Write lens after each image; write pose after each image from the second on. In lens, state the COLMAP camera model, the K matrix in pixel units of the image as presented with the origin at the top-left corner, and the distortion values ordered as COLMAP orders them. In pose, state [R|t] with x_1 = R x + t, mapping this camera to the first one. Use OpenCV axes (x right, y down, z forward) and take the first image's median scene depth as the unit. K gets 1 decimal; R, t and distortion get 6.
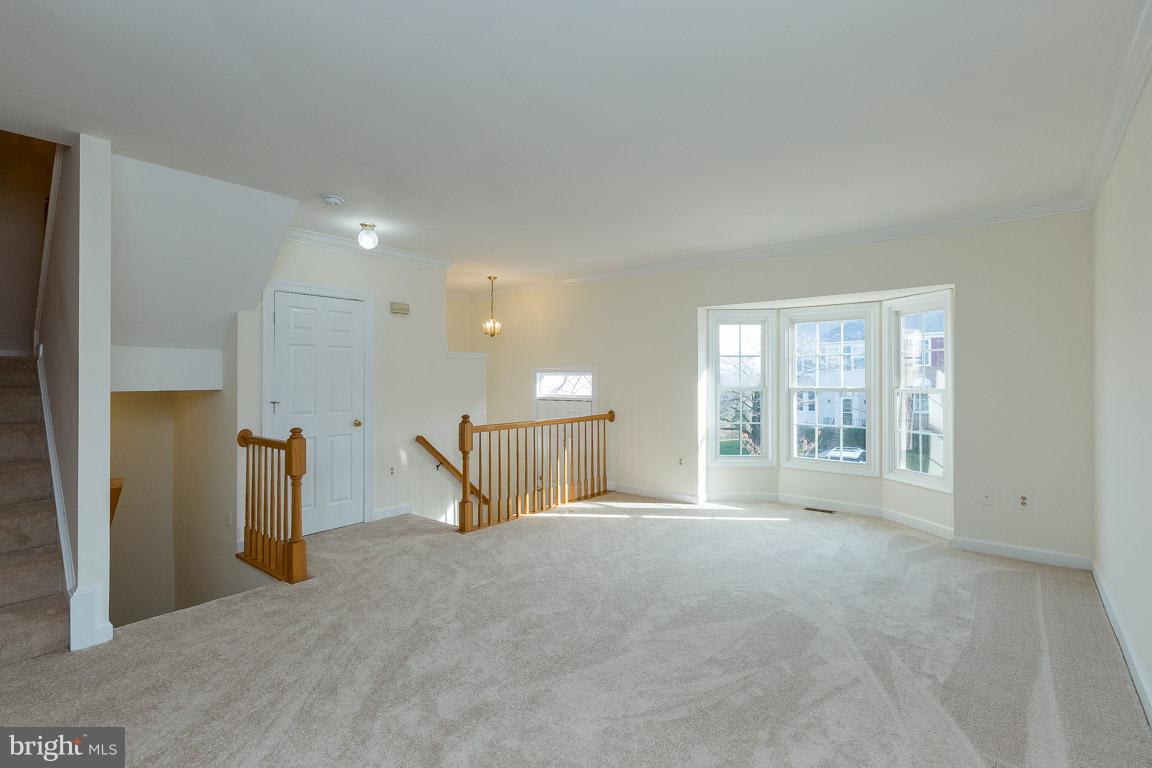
lens RADIAL K [[528.0, 0, 573.9], [0, 528.0, 376.1], [0, 0, 1]] dist [0.001231, -0.000501]
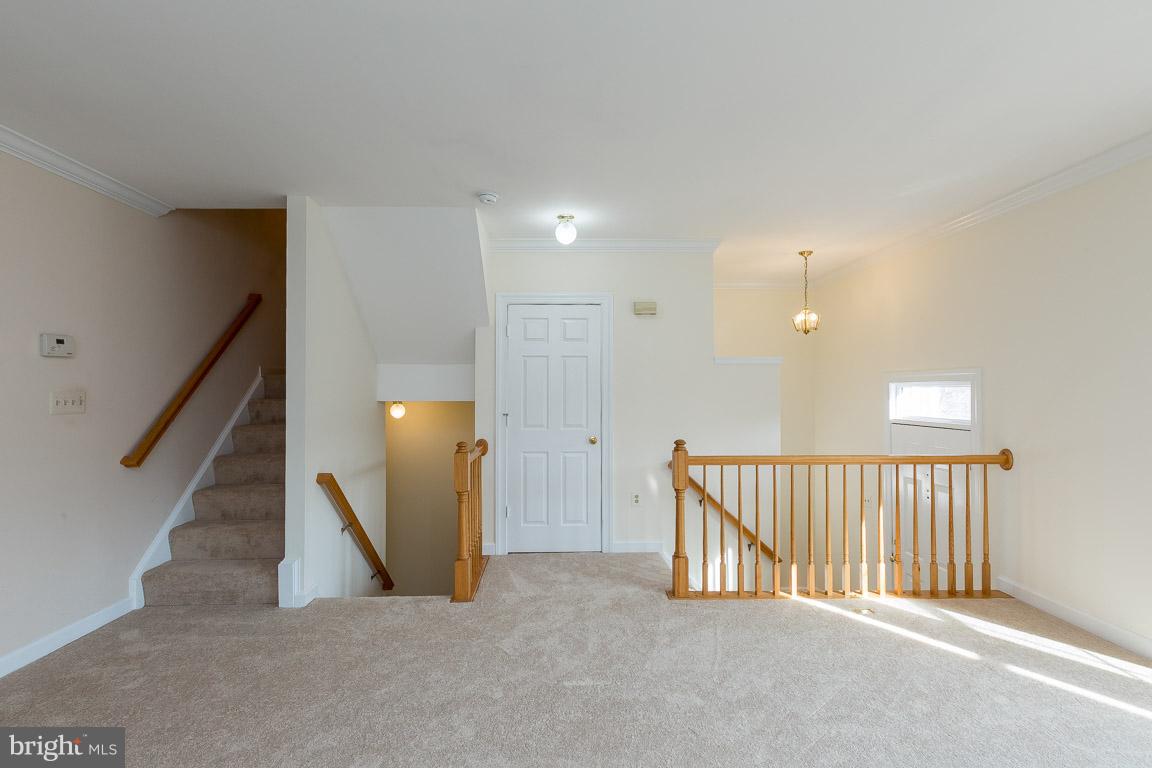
lens RADIAL K [[528.5, 0, 572.5], [0, 528.5, 387.9], [0, 0, 1]] dist [-0.002335, -0.000128]
pose [[0.653925, -0.003490, -0.756551, 0.234963], [0.002032, 0.999994, -0.002856, 0.001548], [0.756557, 0.000330, 0.653928, 0.358264]]
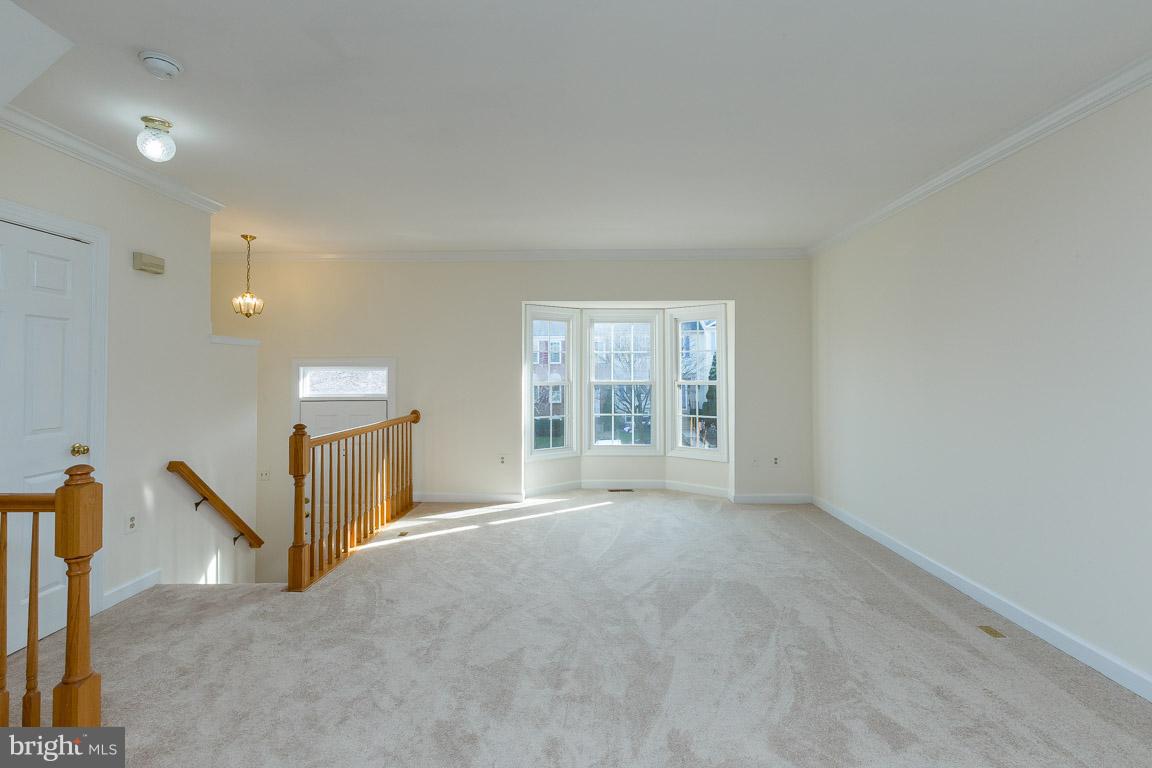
lens RADIAL K [[525.7, 0, 576.4], [0, 525.7, 364.7], [0, 0, 1]] dist [0.001476, 0.000998]
pose [[0.782919, 0.008988, 0.622059, -0.320056], [-0.000120, 0.999898, -0.014297, 0.002616], [-0.622123, 0.011118, 0.782840, 0.185859]]
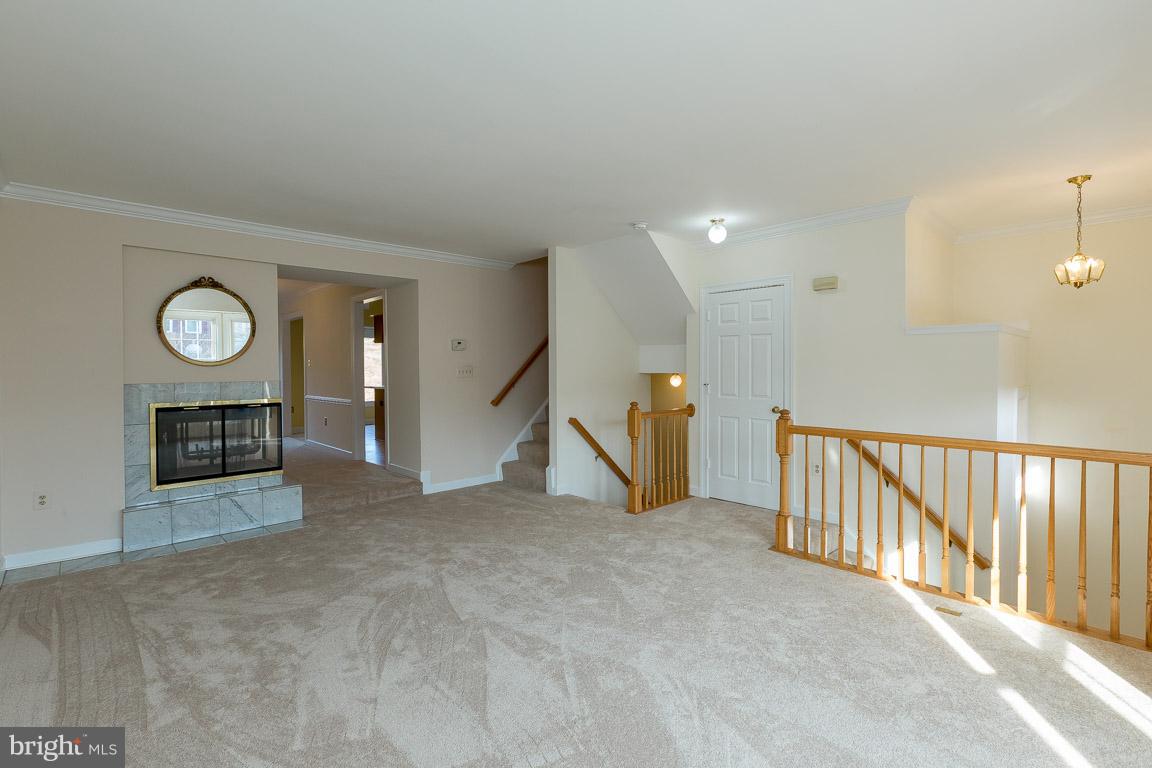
lens RADIAL K [[528.0, 0, 573.9], [0, 528.0, 376.1], [0, 0, 1]] dist [0.001231, -0.000501]
pose [[-0.126358, 0.024093, -0.991692, 0.581284], [0.010124, 0.999684, 0.022997, -0.000950], [0.991933, -0.007134, -0.126562, 0.702634]]
